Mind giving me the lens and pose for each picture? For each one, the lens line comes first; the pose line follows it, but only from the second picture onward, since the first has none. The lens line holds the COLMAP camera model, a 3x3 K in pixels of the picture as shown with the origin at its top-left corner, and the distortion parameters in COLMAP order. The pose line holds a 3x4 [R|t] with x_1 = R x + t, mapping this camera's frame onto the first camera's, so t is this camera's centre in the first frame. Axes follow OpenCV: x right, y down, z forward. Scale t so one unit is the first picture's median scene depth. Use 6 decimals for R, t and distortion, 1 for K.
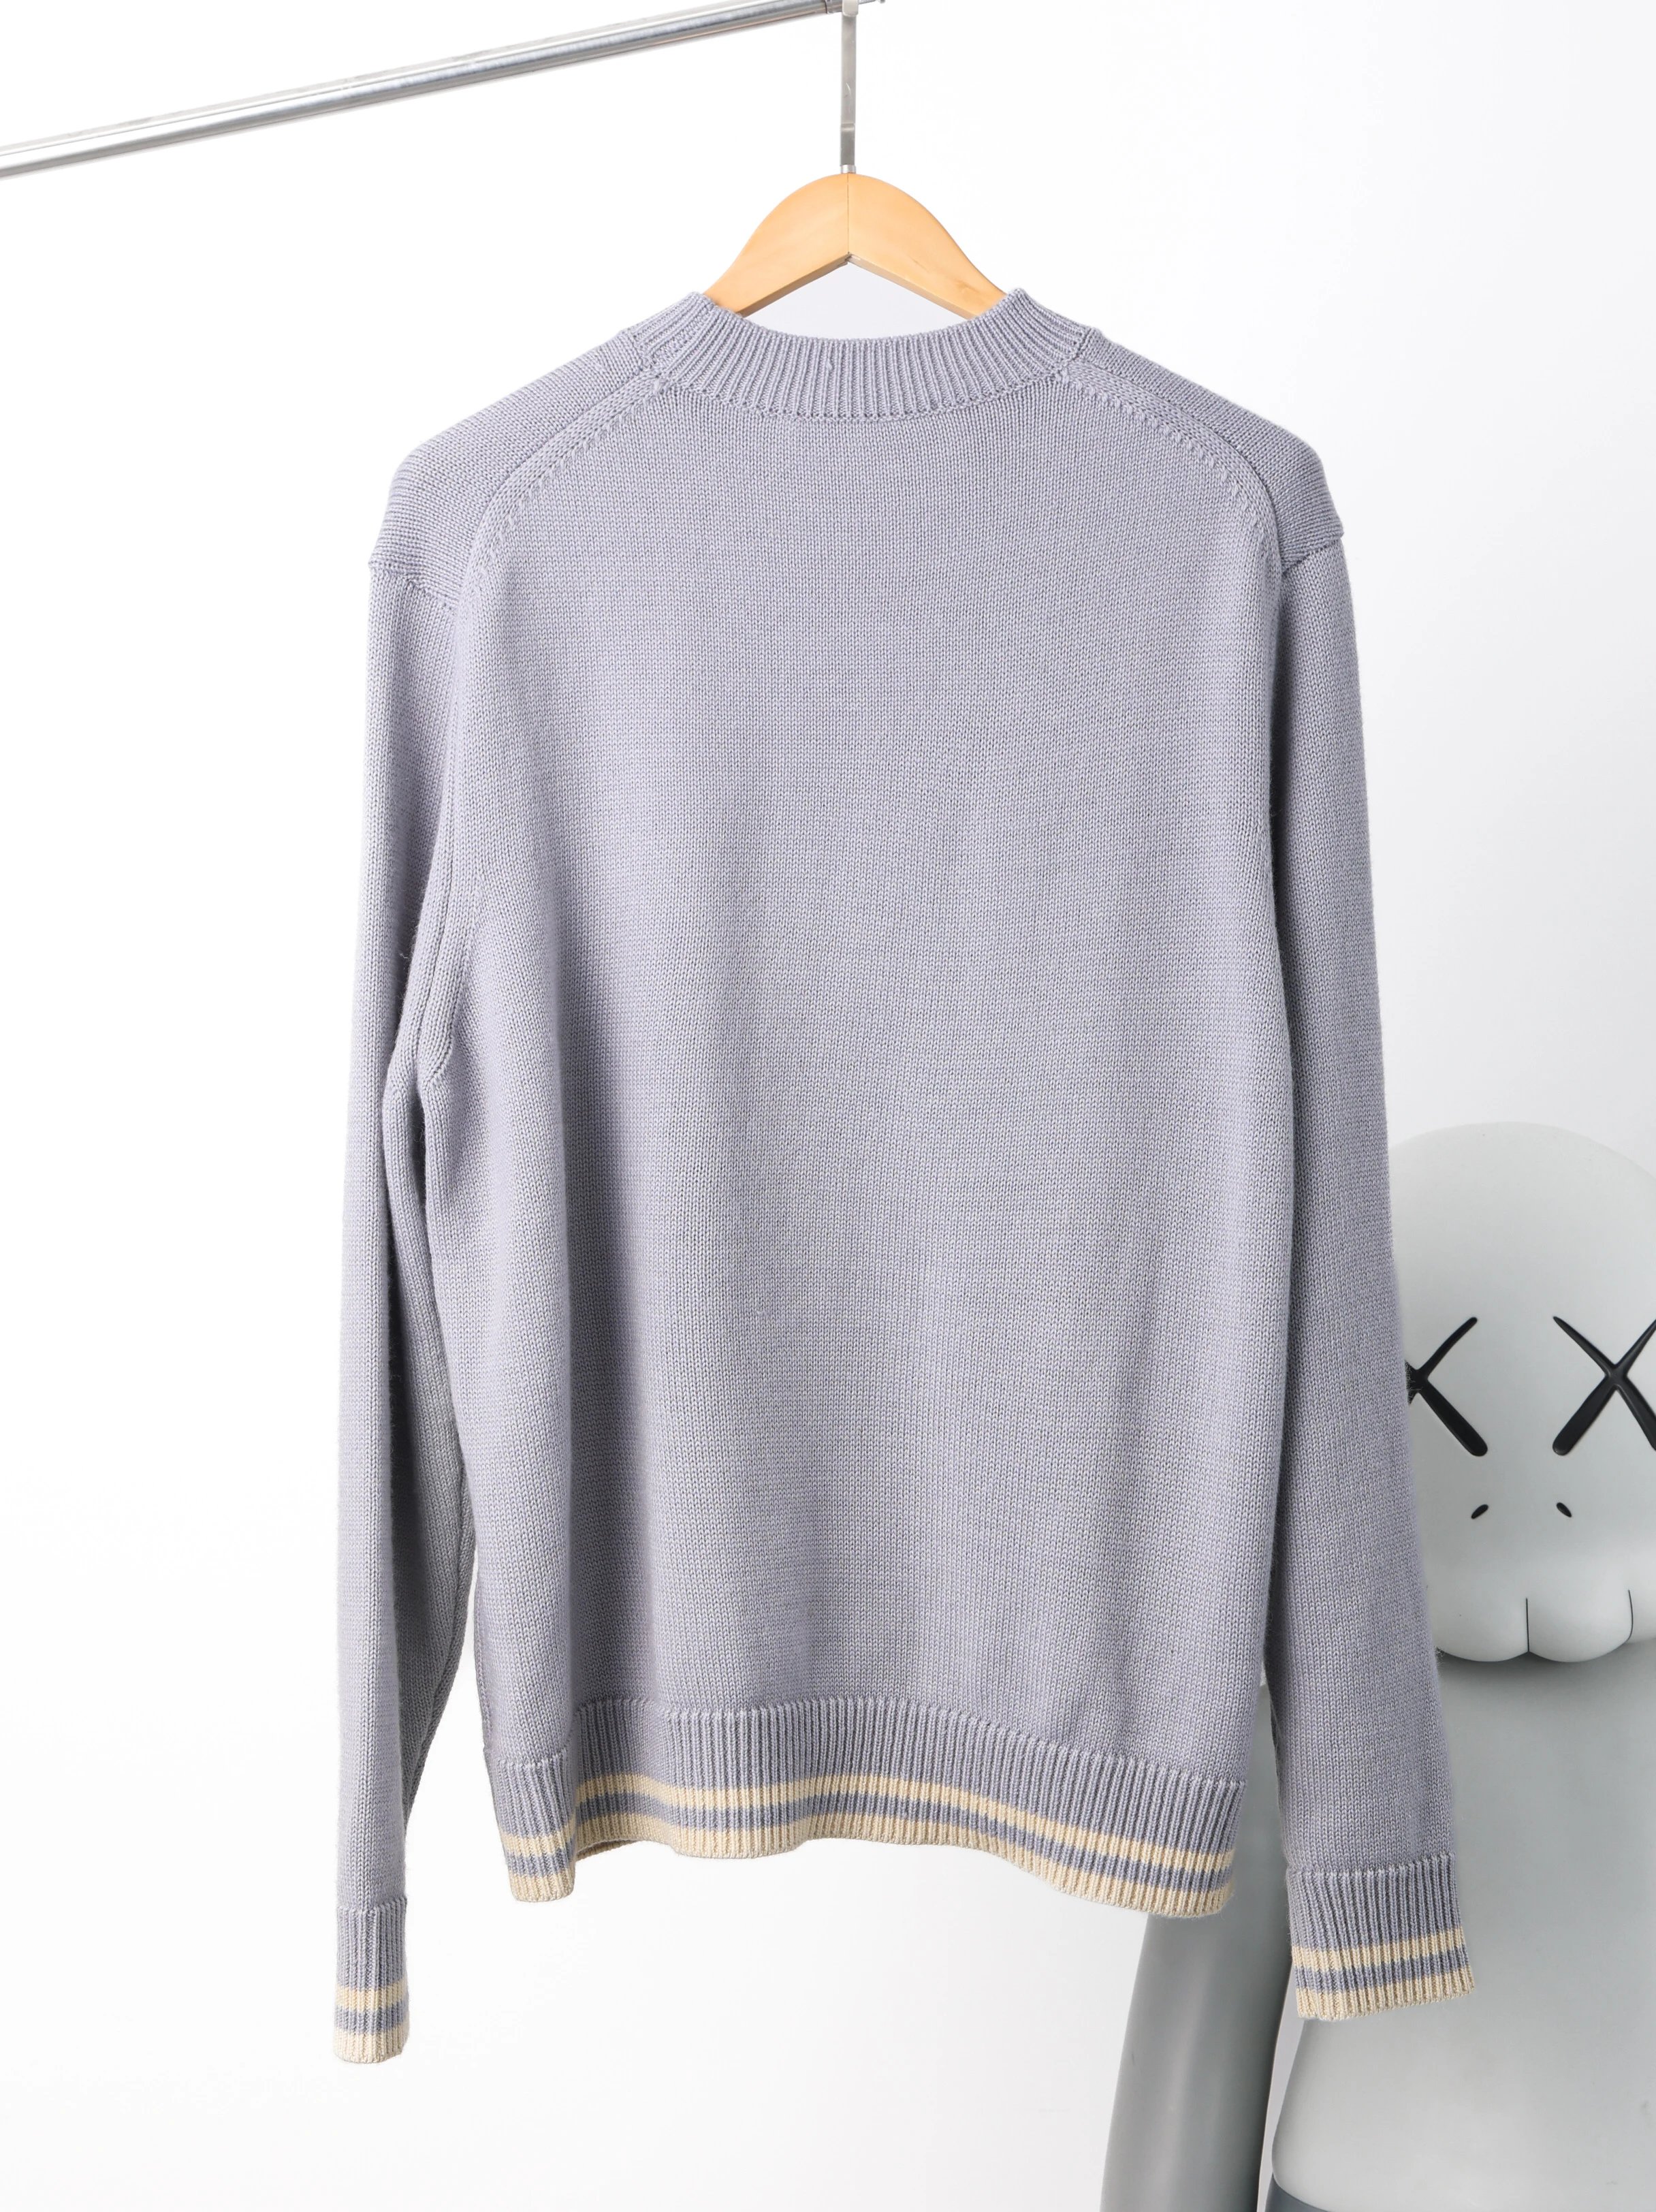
lens RADIAL K [[4103.6, 0, 828.0], [0, 4103.6, 1106.0], [0, 0, 1]] dist [0.164133, 0.042985]
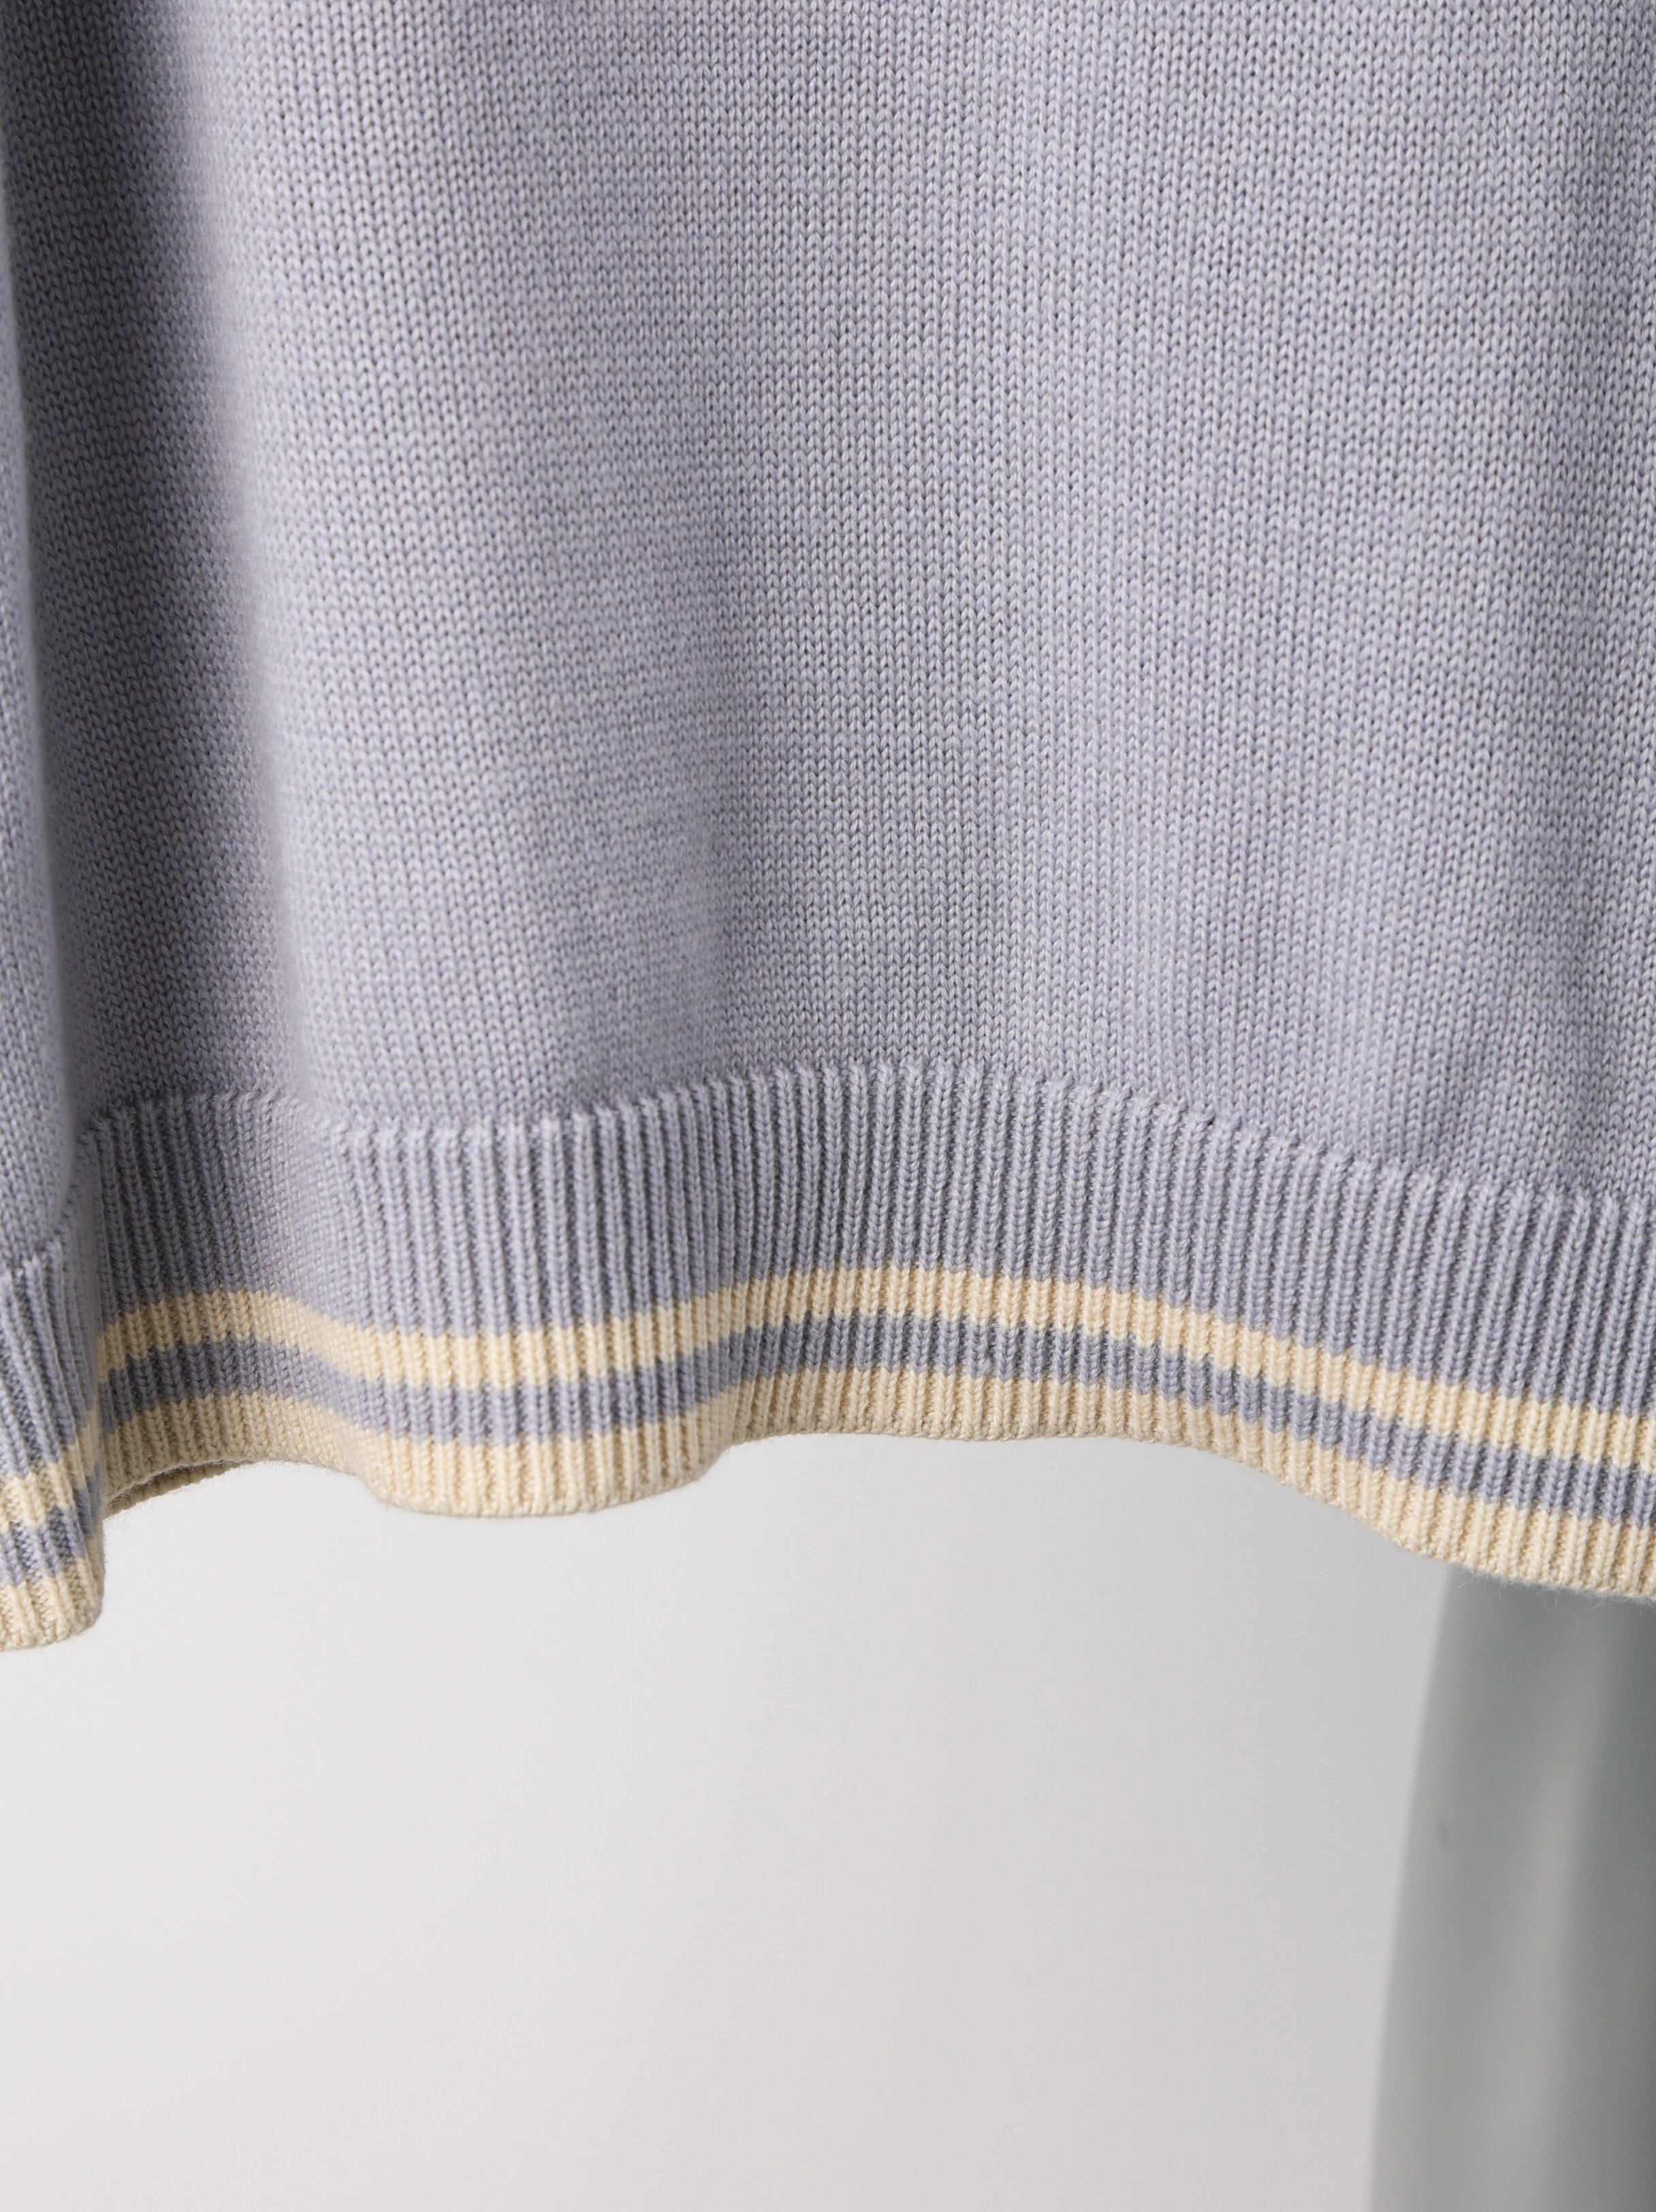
lens RADIAL K [[6296.3, 0, 828.0], [0, 6296.3, 1106.0], [0, 0, 1]] dist [0.427354, -0.202377]
pose [[0.997842, -0.042325, 0.050192, -0.023884], [0.033185, 0.984768, 0.170679, 0.051934], [-0.056652, -0.168645, 0.984047, 0.453197]]
